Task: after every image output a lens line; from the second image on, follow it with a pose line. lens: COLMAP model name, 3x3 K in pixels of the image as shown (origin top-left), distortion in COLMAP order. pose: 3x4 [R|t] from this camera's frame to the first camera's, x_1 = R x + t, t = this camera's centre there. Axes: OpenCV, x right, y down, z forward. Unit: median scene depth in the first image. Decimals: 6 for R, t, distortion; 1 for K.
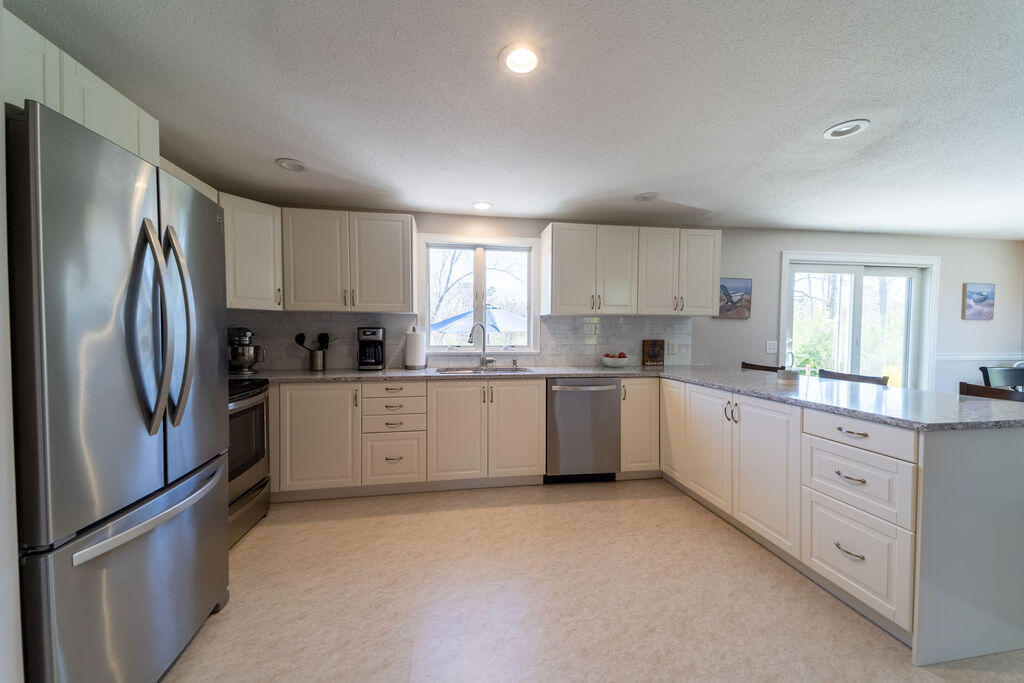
lens RADIAL K [[380.5, 0, 510.8], [0, 380.5, 343.4], [0, 0, 1]] dist [0.044604, -0.015544]
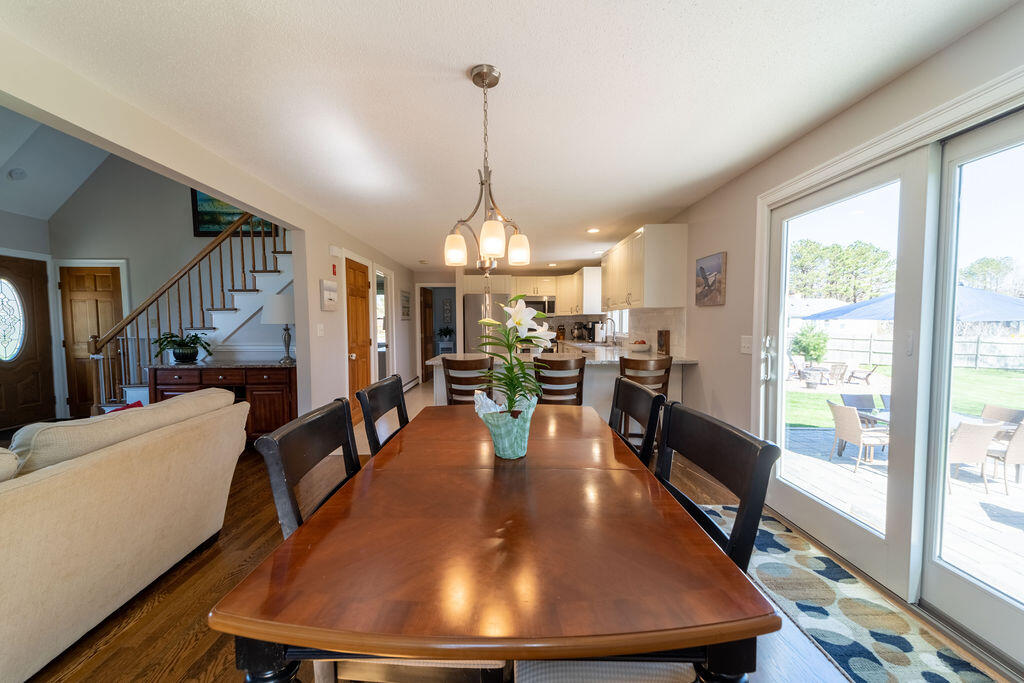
lens RADIAL K [[380.5, 0, 510.8], [0, 380.5, 343.4], [0, 0, 1]] dist [0.044604, -0.015544]
pose [[-0.138574, 0.048674, -0.989155, 1.727853], [-0.028761, 0.998172, 0.053147, -0.020314], [0.989934, 0.035814, -0.136921, 0.845824]]
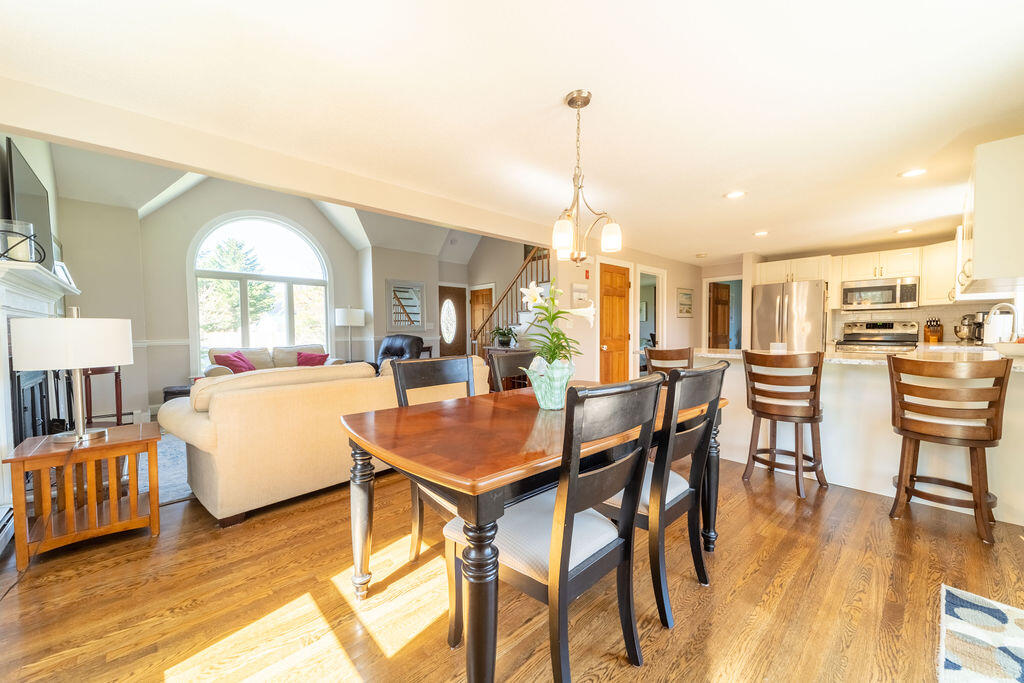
lens RADIAL K [[380.5, 0, 510.8], [0, 380.5, 343.4], [0, 0, 1]] dist [0.044604, -0.015544]
pose [[-0.830142, 0.021624, -0.557132, 1.651381], [-0.015505, 0.997966, 0.061837, 0.006353], [0.557336, 0.059972, -0.828119, 1.194830]]
